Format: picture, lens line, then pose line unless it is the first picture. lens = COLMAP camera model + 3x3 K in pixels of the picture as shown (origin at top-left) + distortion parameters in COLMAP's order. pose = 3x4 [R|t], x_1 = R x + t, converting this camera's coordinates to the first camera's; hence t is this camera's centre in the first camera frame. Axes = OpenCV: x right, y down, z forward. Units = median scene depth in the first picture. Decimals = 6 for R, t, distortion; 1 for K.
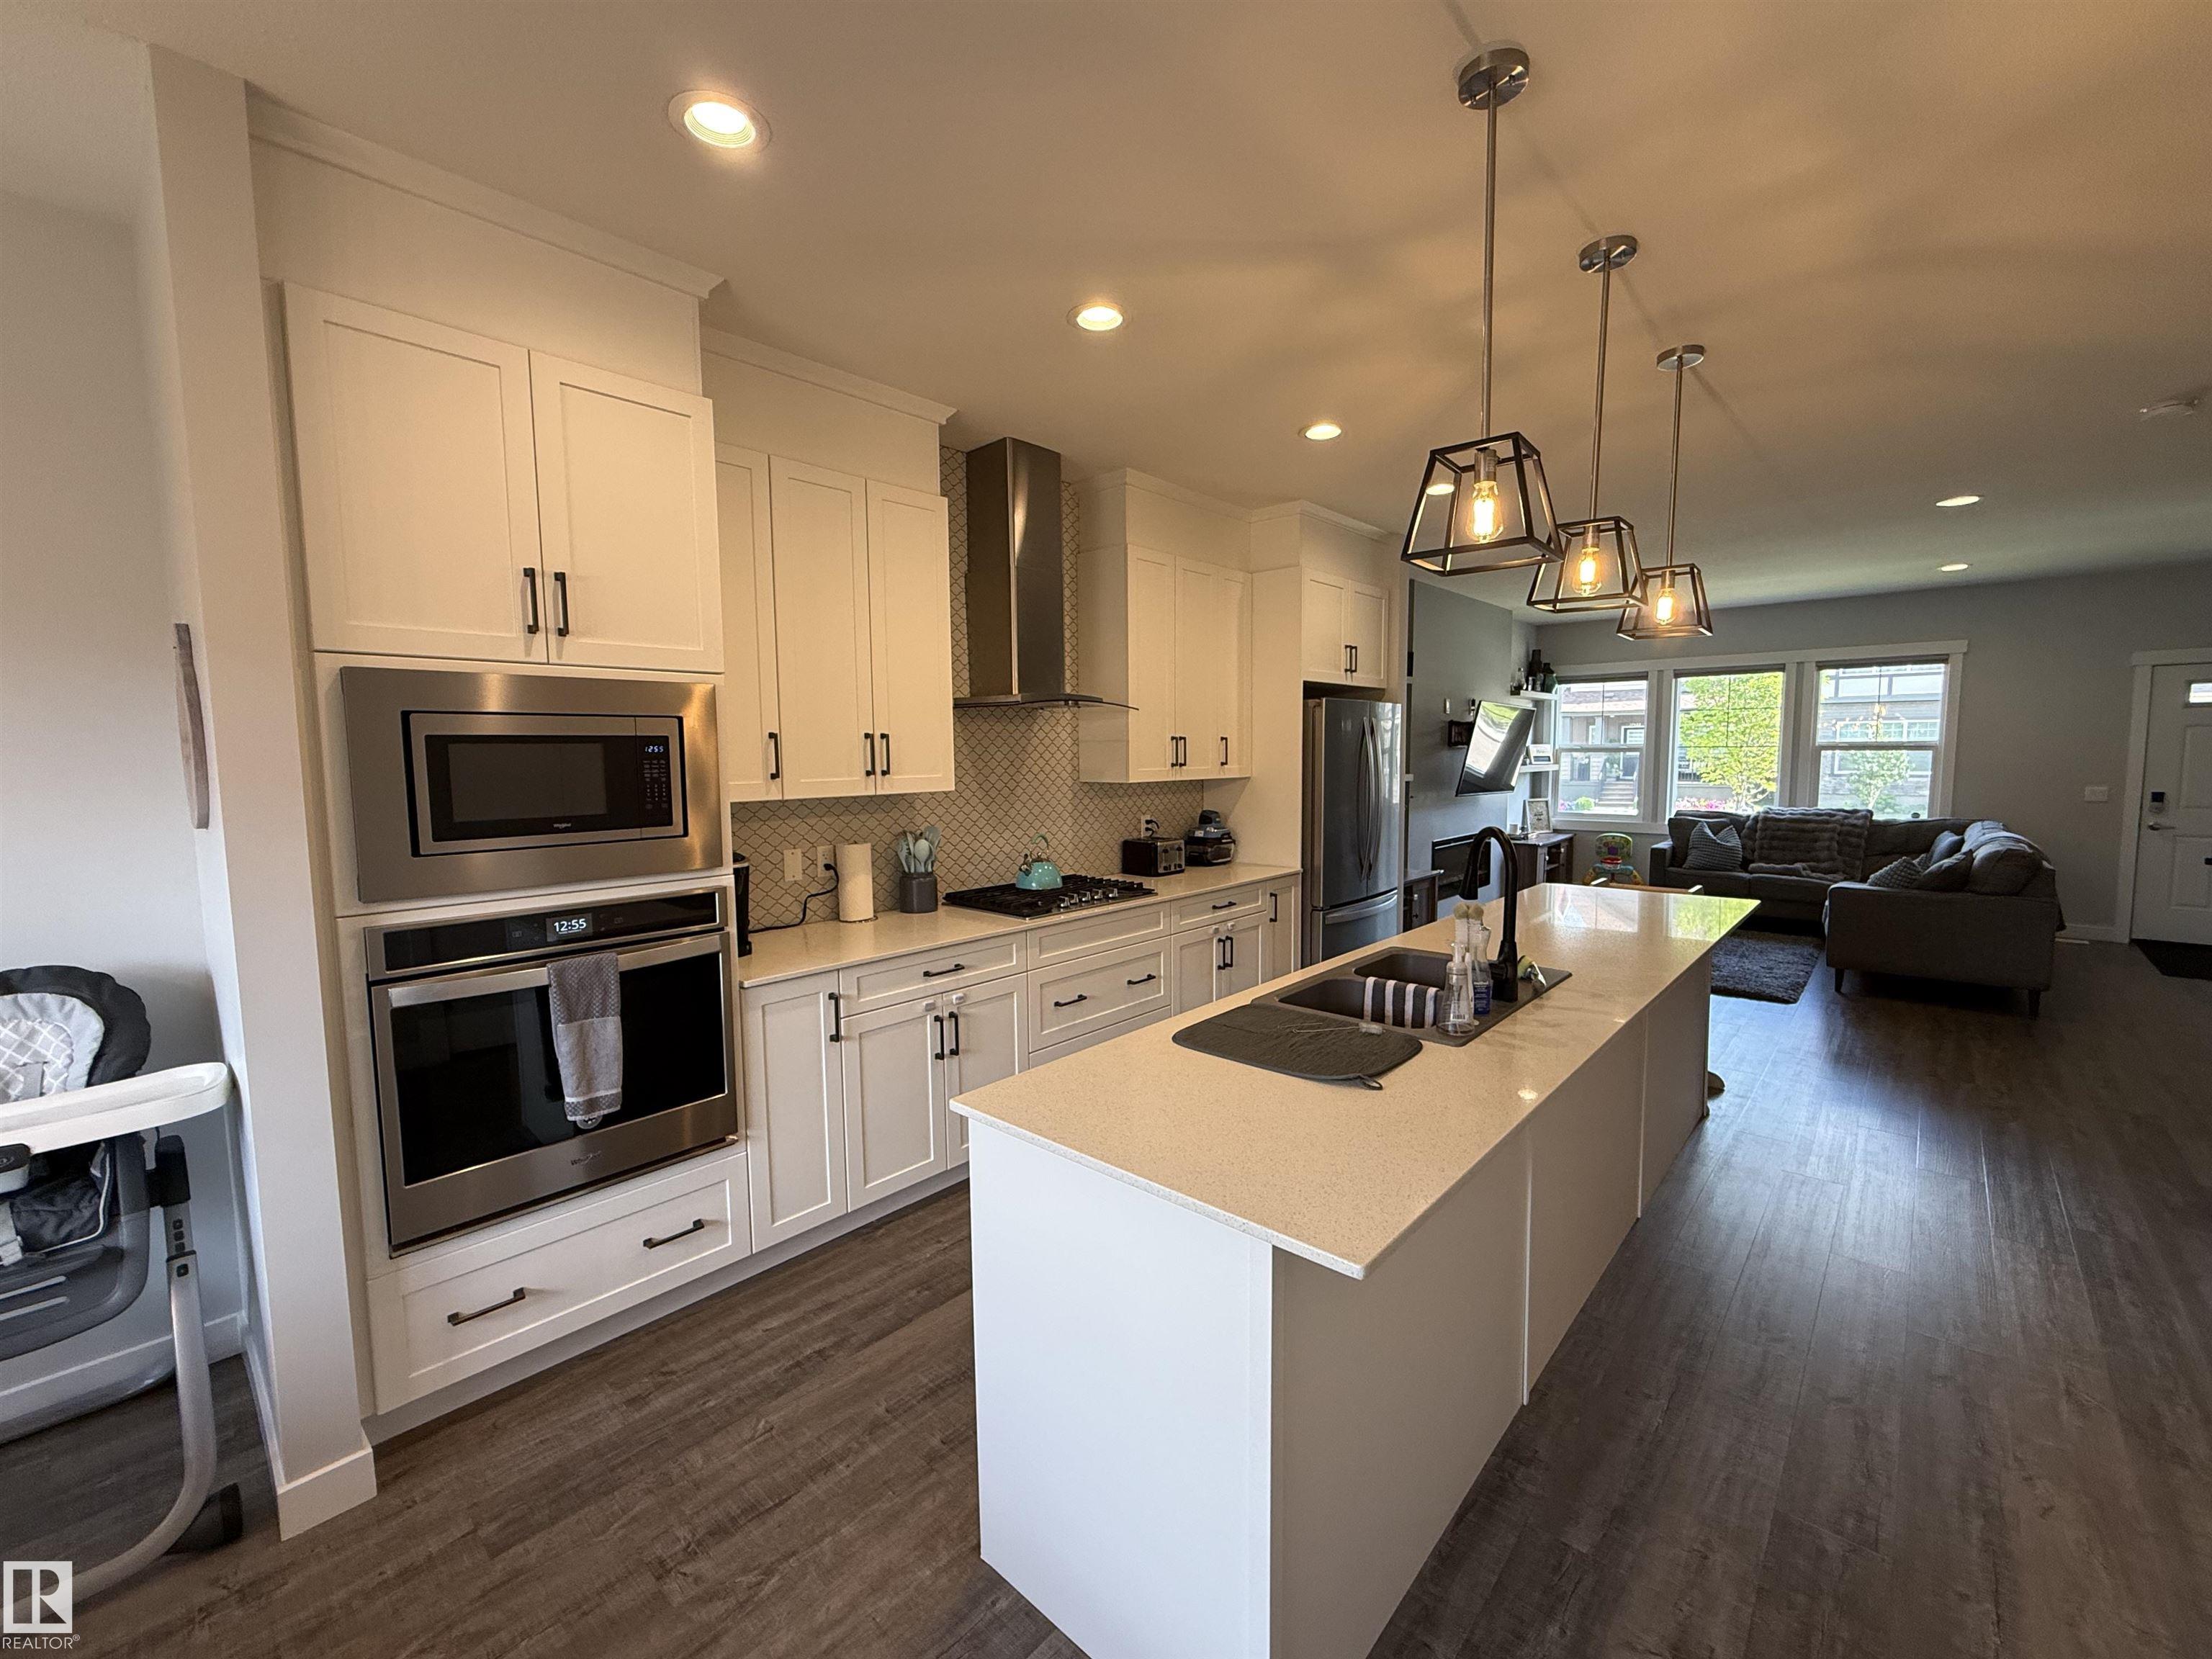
lens RADIAL K [[886.5, 0, 1120.9], [0, 886.5, 823.8], [0, 0, 1]] dist [-0.003751, 0.000660]
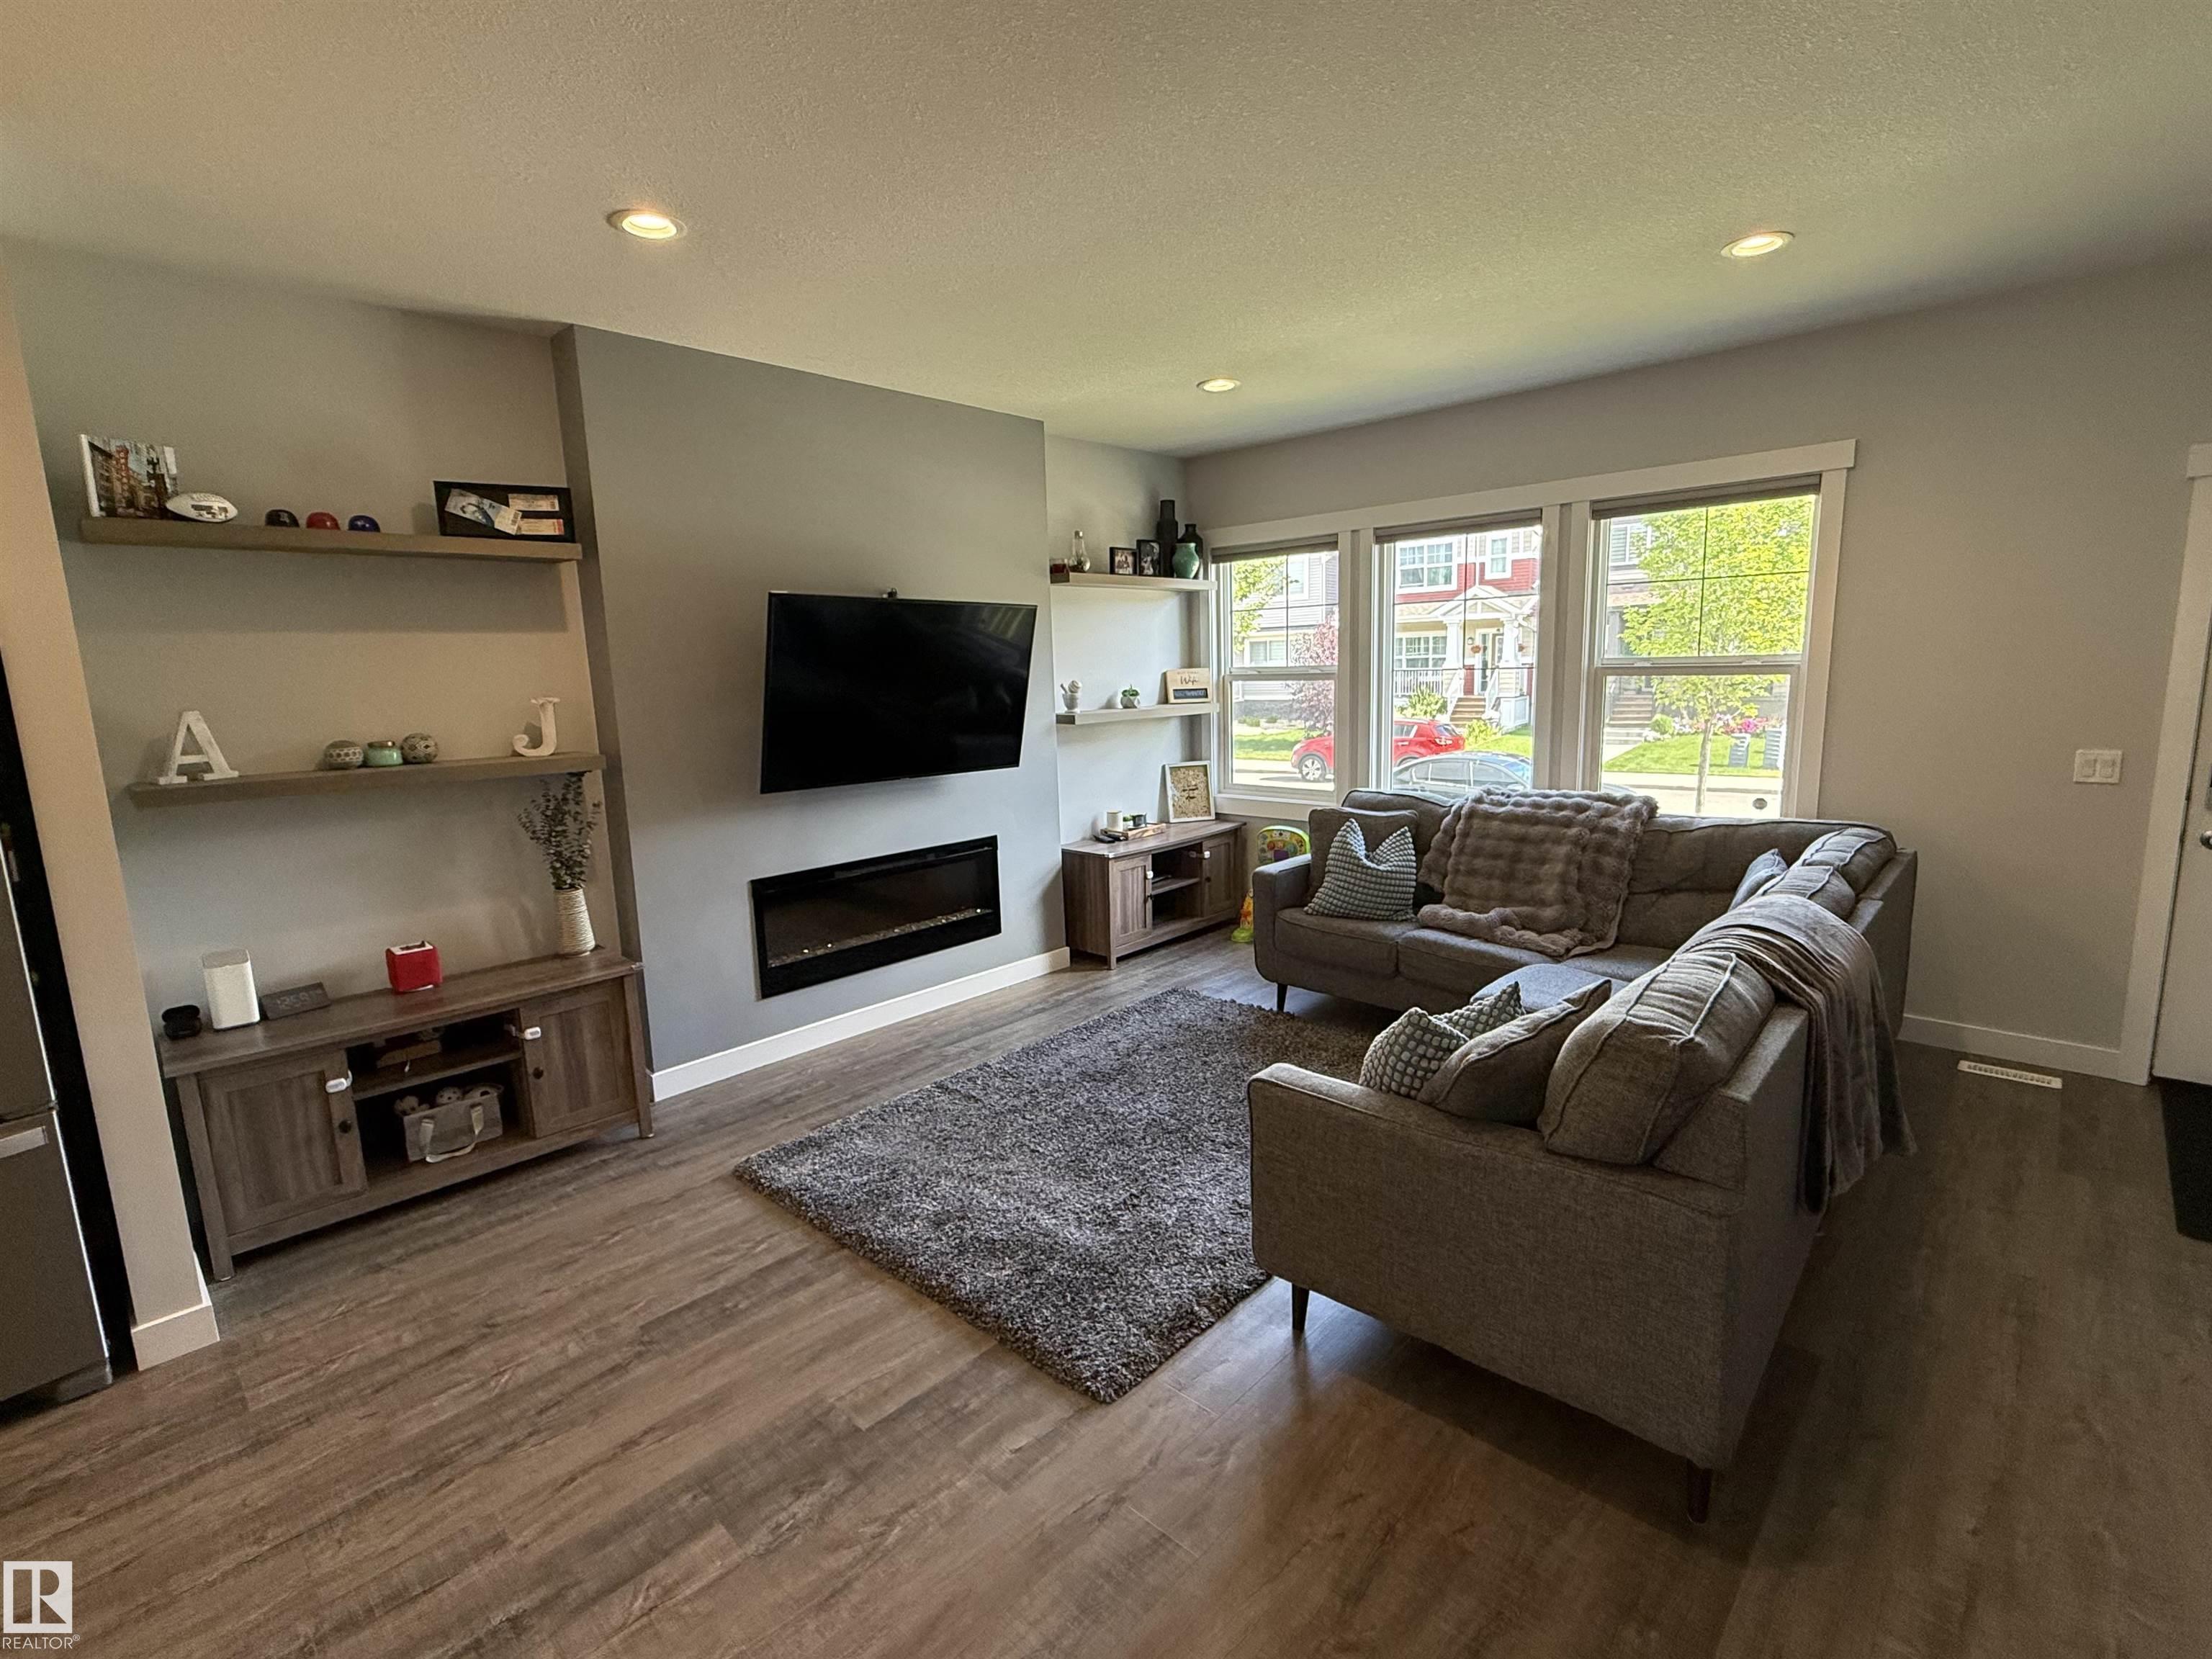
lens RADIAL K [[1020.3, 0, 1095.1], [0, 1020.3, 828.5], [0, 0, 1]] dist [-0.000726, -0.001273]
pose [[0.999598, -0.016921, -0.022755, 0.905771], [0.018646, 0.996792, 0.077834, -0.081661], [0.021364, -0.078227, 0.996707, 0.696413]]
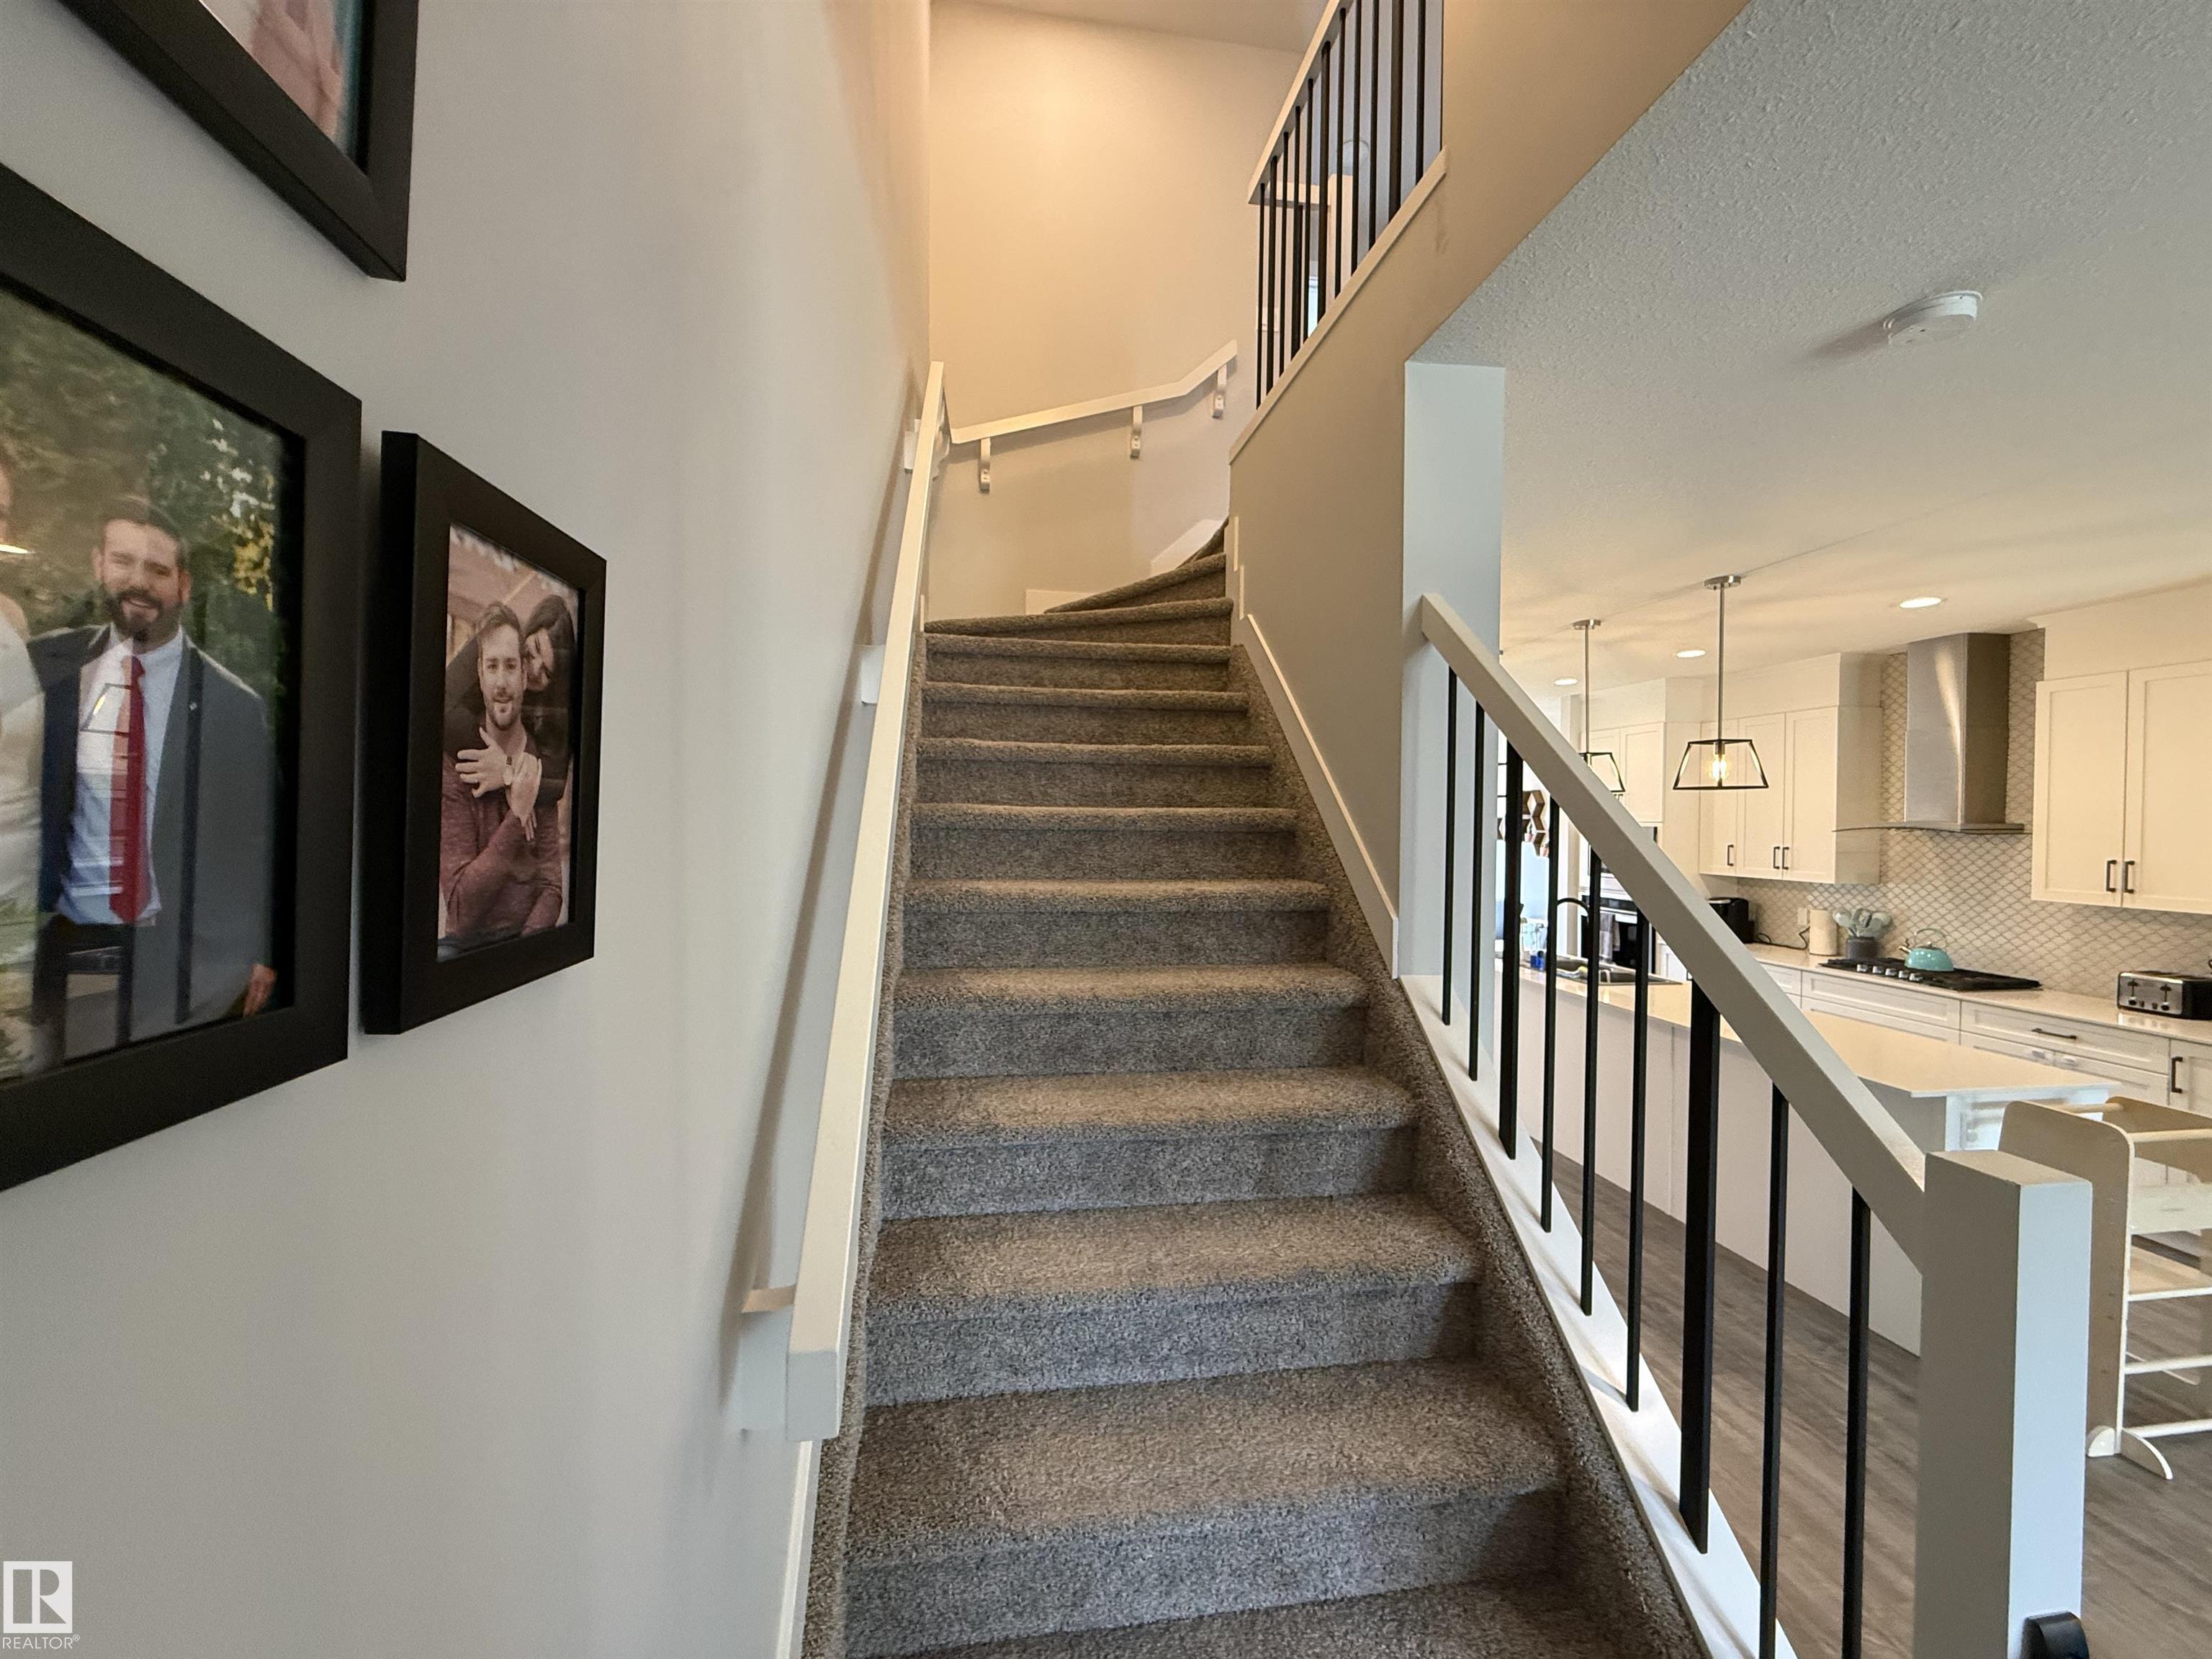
lens RADIAL K [[886.5, 0, 1095.9], [0, 886.5, 825.3], [0, 0, 1]] dist [-0.003751, 0.000660]
pose [[-0.622976, 0.013175, -0.782130, 1.412678], [-0.067591, 0.995212, 0.070602, -0.123103], [0.779316, 0.096848, -0.619102, 0.698446]]
